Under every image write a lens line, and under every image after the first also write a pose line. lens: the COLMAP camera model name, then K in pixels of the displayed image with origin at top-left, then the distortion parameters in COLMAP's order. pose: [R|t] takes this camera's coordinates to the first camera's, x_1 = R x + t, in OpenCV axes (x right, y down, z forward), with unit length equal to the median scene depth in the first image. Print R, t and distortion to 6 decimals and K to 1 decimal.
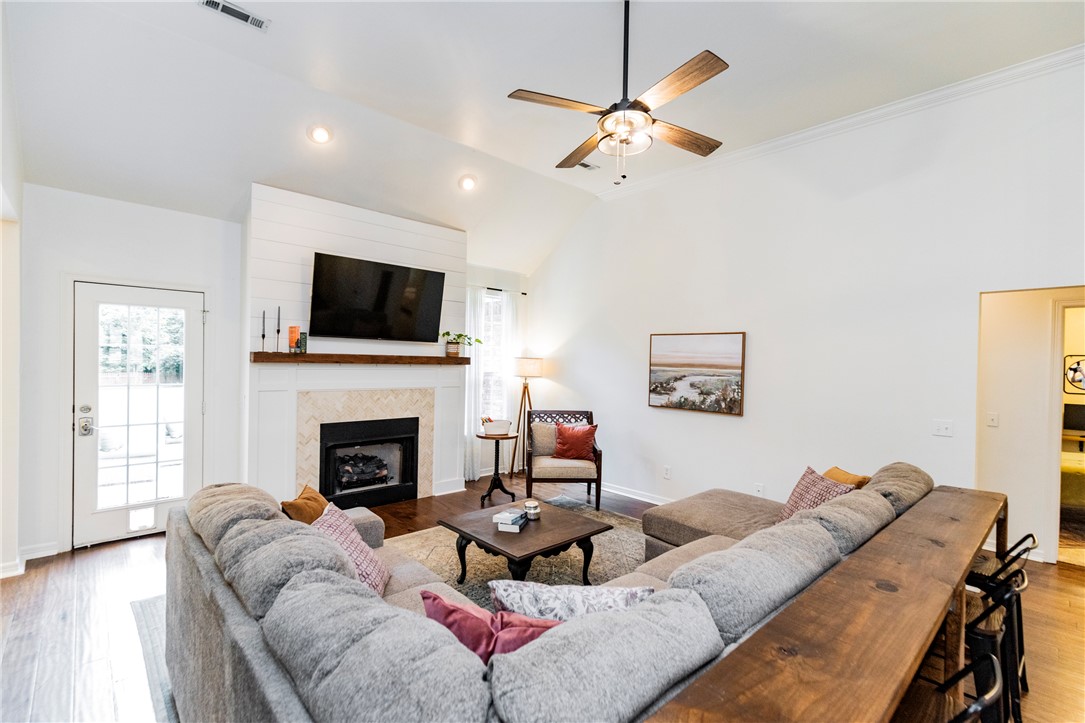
lens RADIAL K [[493.3, 0, 557.0], [0, 493.3, 364.4], [0, 0, 1]] dist [0.012432, -0.001638]
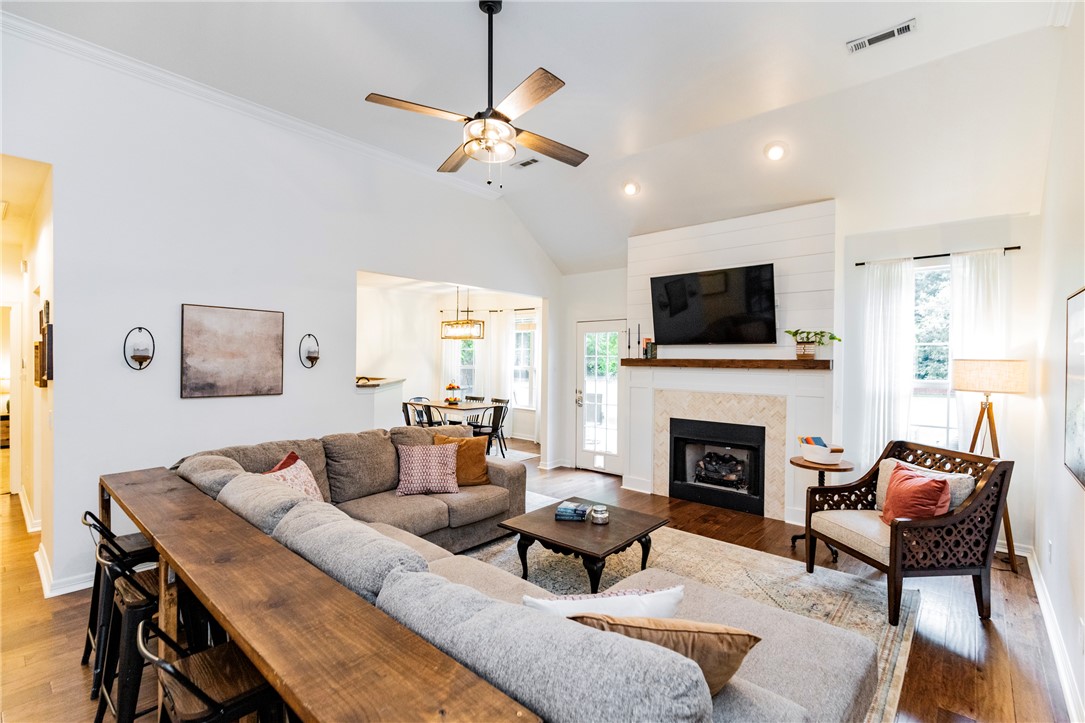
lens RADIAL K [[493.3, 0, 549.7], [0, 493.3, 360.4], [0, 0, 1]] dist [0.012432, -0.001638]
pose [[0.082665, -0.018360, -0.996408, 0.608766], [-0.013489, 0.999718, -0.019540, 0.008043], [0.996486, 0.015056, 0.082394, 0.542092]]
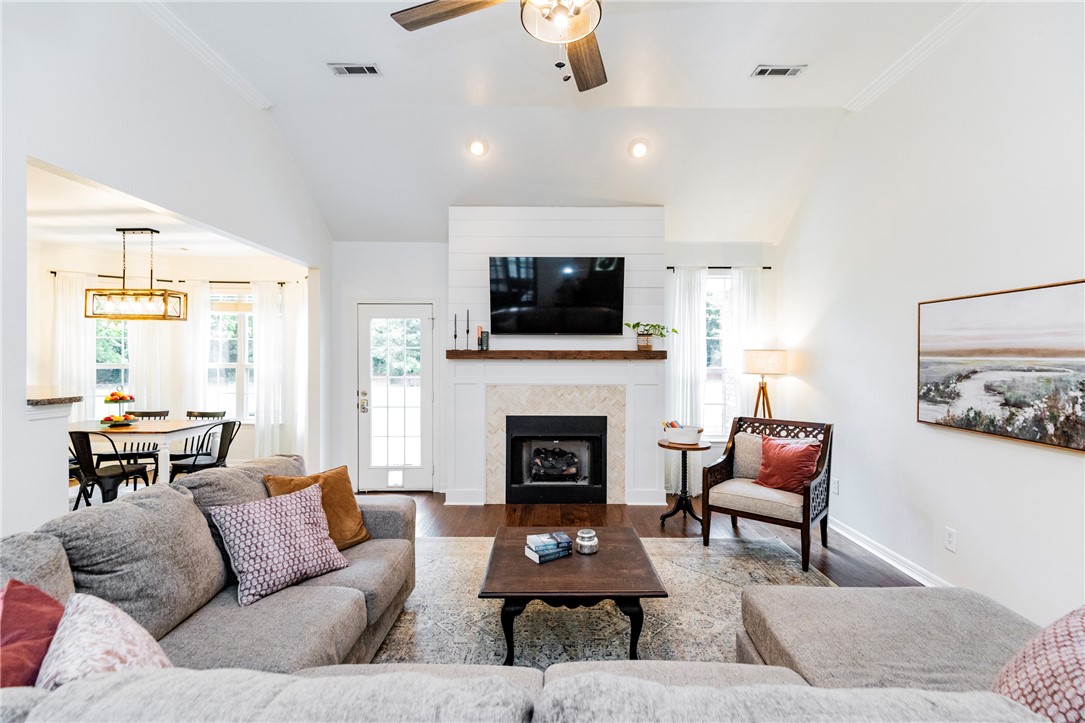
lens RADIAL K [[493.3, 0, 553.3], [0, 493.3, 360.3], [0, 0, 1]] dist [0.012432, -0.001638]
pose [[0.719391, -0.016615, -0.694406, 0.301650], [0.008497, 0.999850, -0.015121, 0.015143], [0.694553, 0.004977, 0.719424, 0.266851]]
